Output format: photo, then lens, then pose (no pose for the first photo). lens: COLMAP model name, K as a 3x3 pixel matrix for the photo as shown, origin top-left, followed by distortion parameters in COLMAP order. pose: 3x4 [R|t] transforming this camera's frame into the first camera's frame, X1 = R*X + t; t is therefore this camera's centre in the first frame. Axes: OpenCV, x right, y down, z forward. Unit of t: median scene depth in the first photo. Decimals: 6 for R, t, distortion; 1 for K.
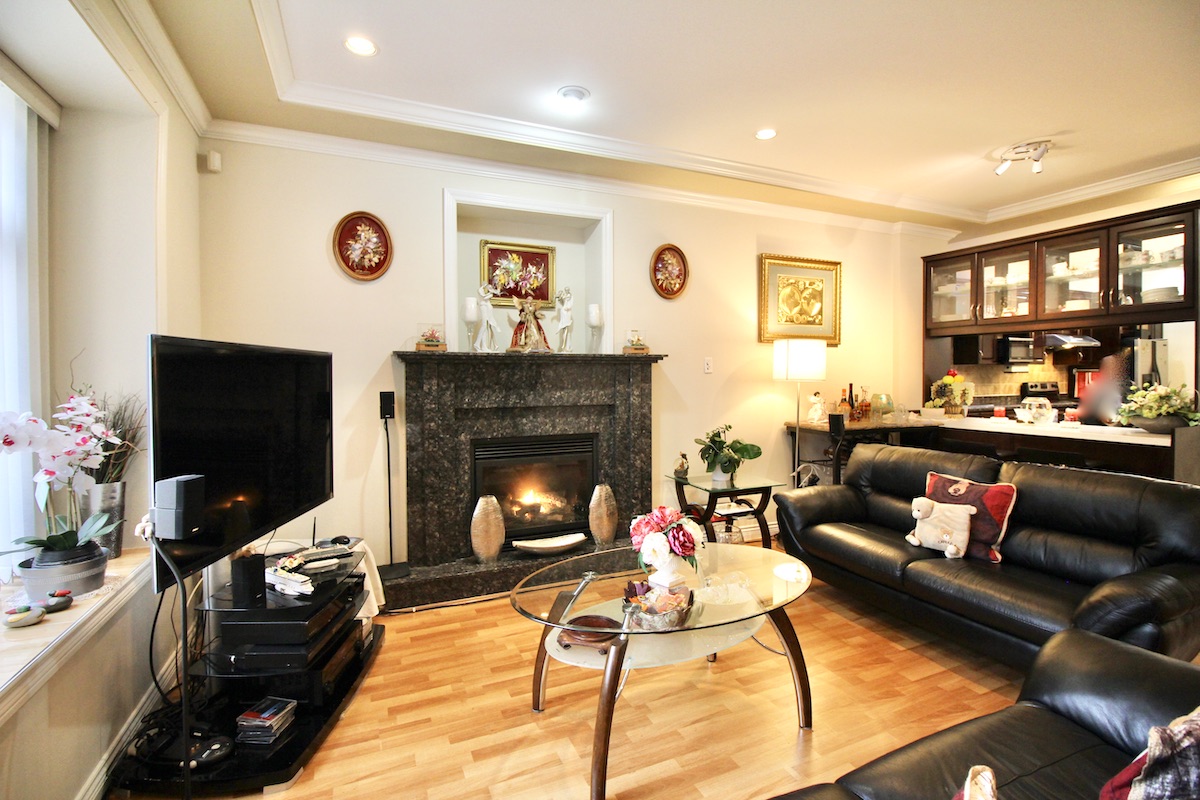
lens RADIAL K [[550.0, 0, 602.0], [0, 550.0, 387.5], [0, 0, 1]] dist [0.000450, -0.014290]
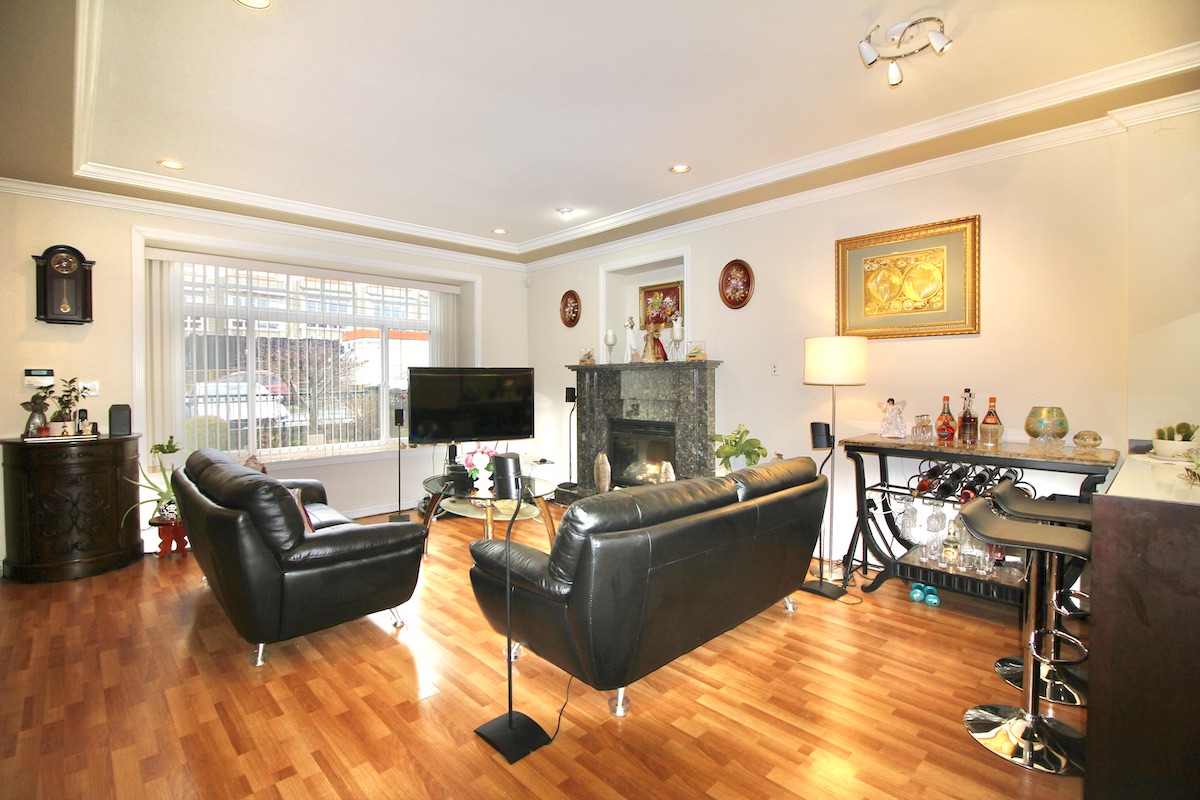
lens RADIAL K [[567.1, 0, 600.1], [0, 567.1, 388.8], [0, 0, 1]] dist [0.000250, -0.016302]
pose [[0.341463, 0.015309, -0.939771, 1.192533], [-0.016804, 0.999807, 0.010181, -0.007412], [0.939745, 0.012316, 0.341654, 0.379851]]
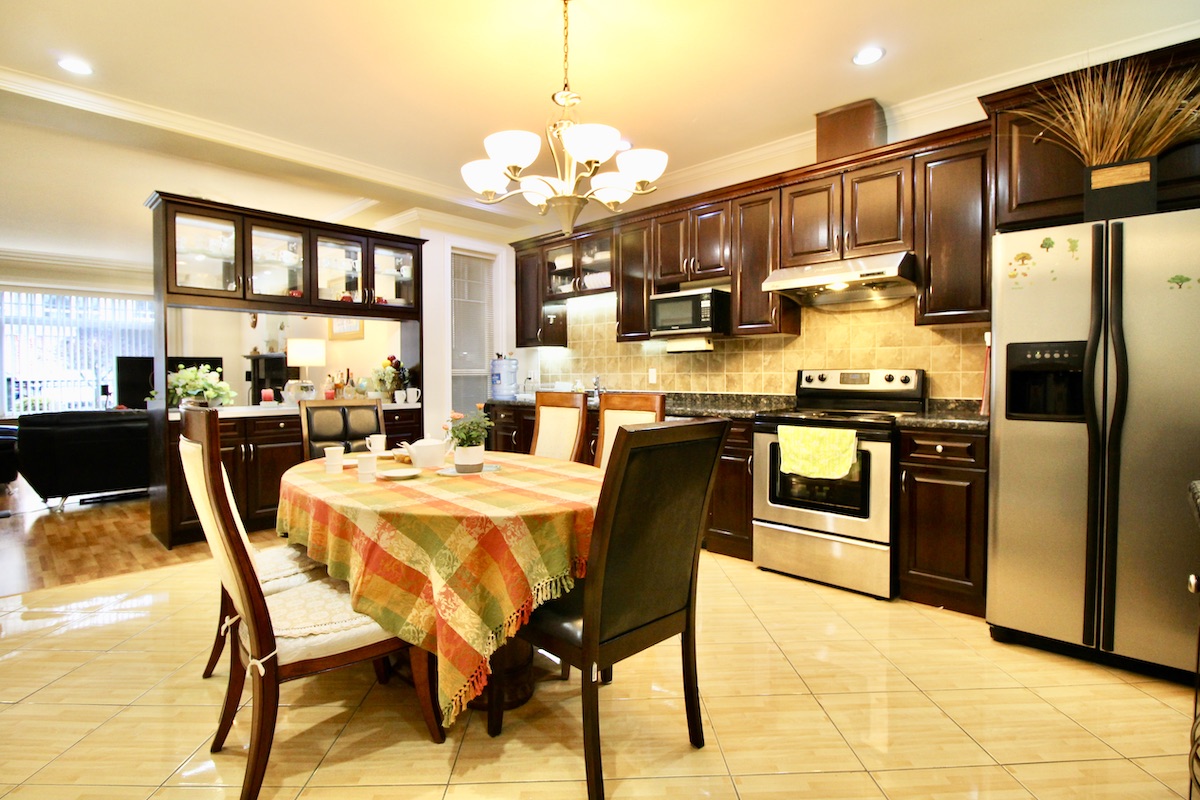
lens RADIAL K [[550.0, 0, 602.0], [0, 550.0, 387.5], [0, 0, 1]] dist [0.000450, -0.014290]
pose [[0.417778, 0.029576, -0.908068, 2.238307], [-0.016251, 0.999553, 0.025079, -0.005739], [0.908404, 0.004279, 0.418072, 1.222053]]
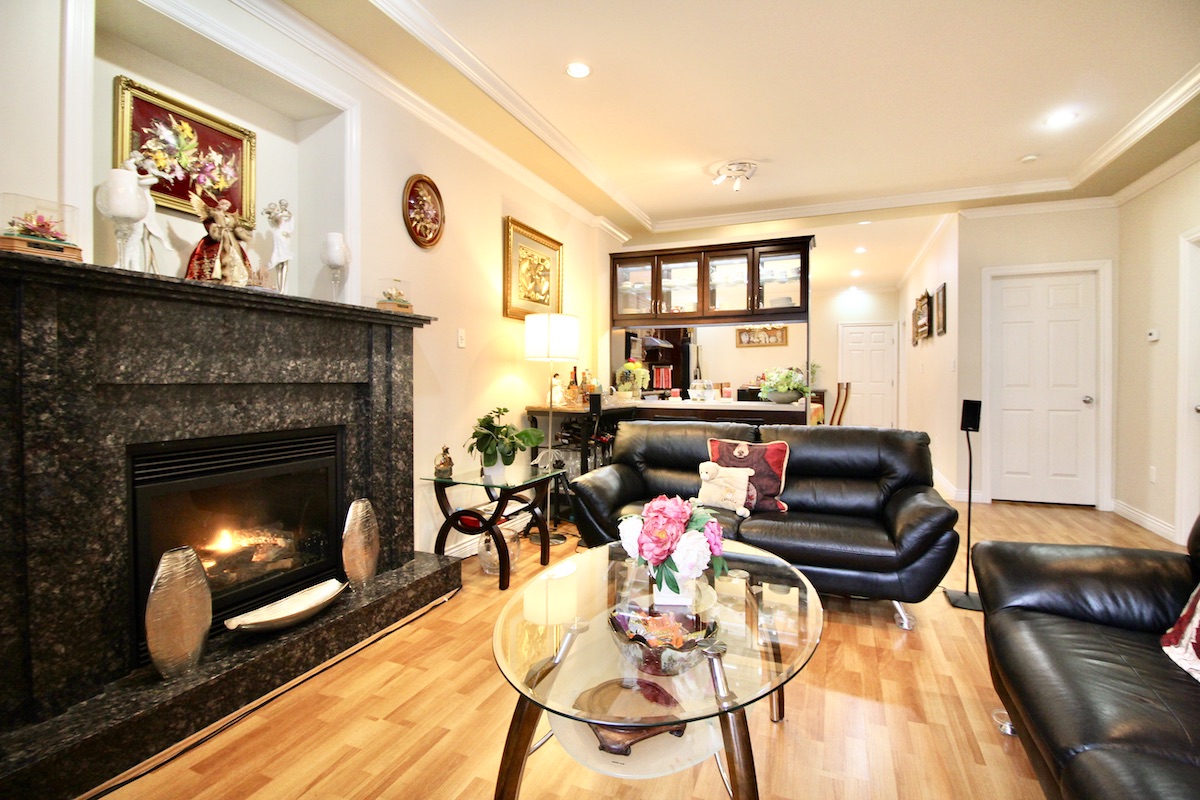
lens RADIAL K [[550.0, 0, 602.0], [0, 550.0, 387.5], [0, 0, 1]] dist [0.000450, -0.014290]
pose [[0.722936, -0.005196, 0.690896, -0.245847], [0.010377, 0.999941, -0.003339, 0.042443], [-0.690837, 0.009584, 0.722947, 0.296621]]
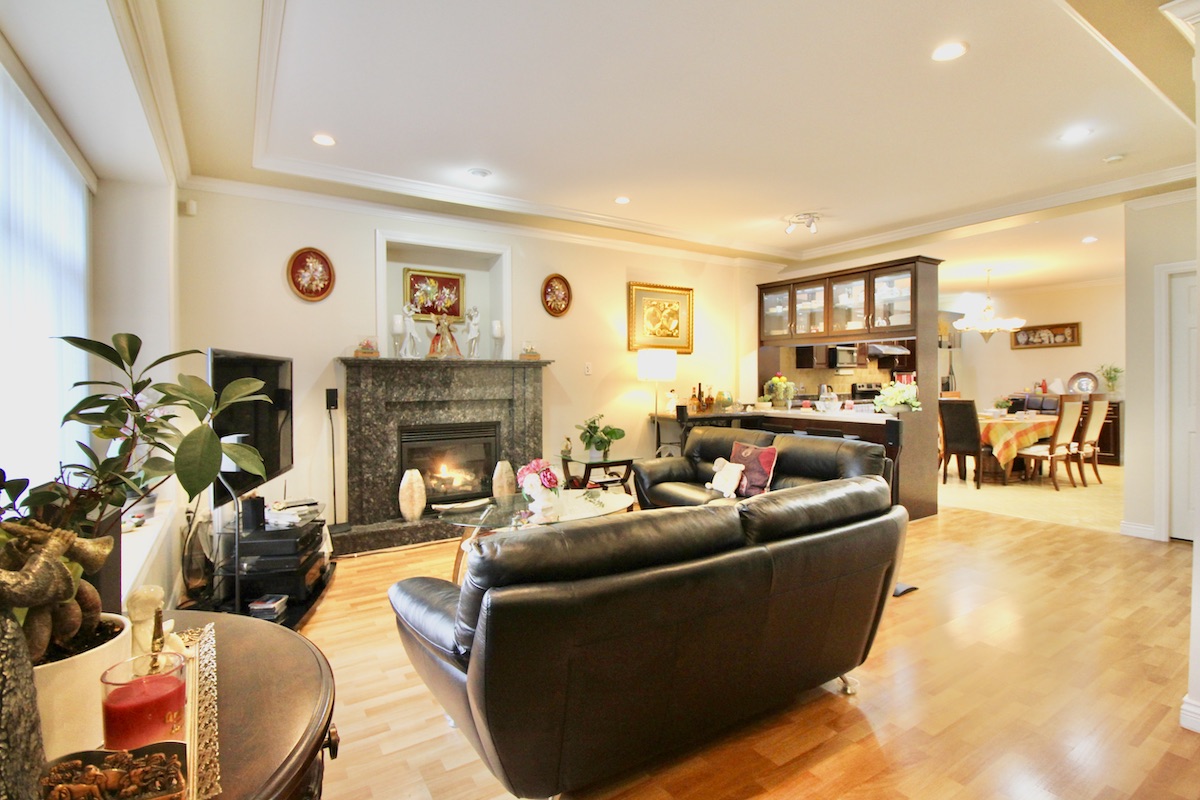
lens RADIAL K [[567.1, 0, 600.1], [0, 567.1, 388.8], [0, 0, 1]] dist [0.000250, -0.016302]
pose [[0.988208, -0.003366, 0.153083, 0.021414], [0.004255, 0.999976, -0.005477, 0.015238], [-0.153061, 0.006064, 0.988198, -0.339015]]
